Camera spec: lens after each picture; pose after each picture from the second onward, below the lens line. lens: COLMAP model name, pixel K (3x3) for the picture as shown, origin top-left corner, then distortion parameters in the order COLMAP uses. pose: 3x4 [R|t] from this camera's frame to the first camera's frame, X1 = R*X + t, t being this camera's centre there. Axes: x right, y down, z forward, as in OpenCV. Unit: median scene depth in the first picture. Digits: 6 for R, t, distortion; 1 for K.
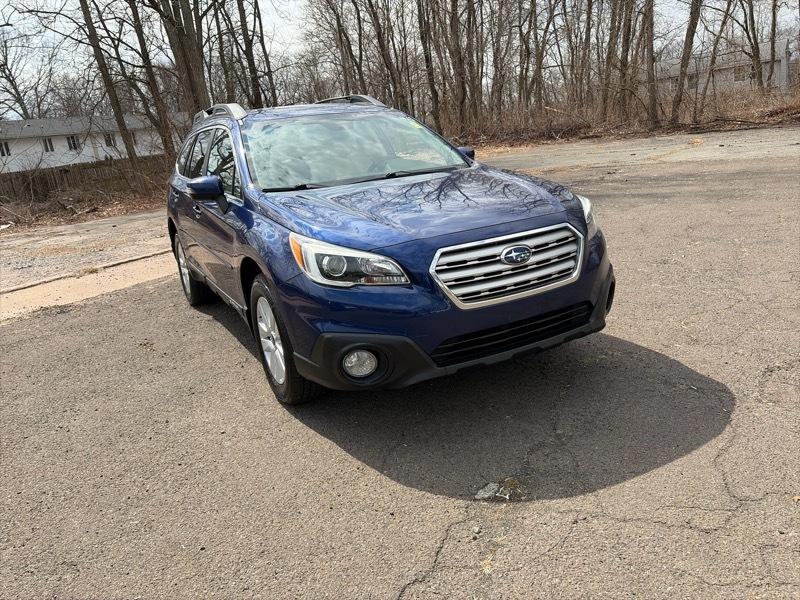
lens RADIAL K [[606.2, 0, 402.4], [0, 606.2, 294.9], [0, 0, 1]] dist [0.031212, -0.005343]
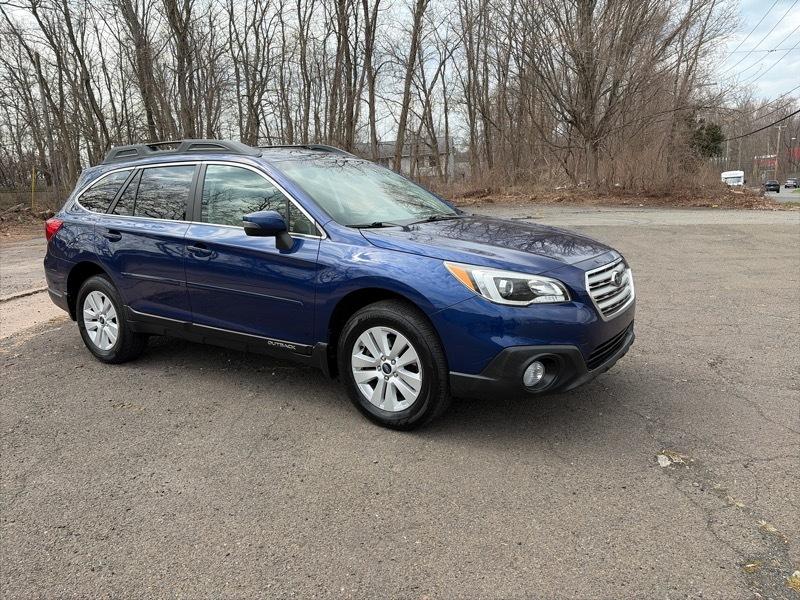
lens RADIAL K [[614.2, 0, 400.0], [0, 614.2, 300.0], [0, 0, 1]] dist [0.017374, -0.002654]
pose [[0.889387, -0.021062, 0.456669, -0.811965], [0.067759, 0.993978, -0.086122, 0.059070], [-0.452105, 0.107539, 0.885458, 0.082420]]
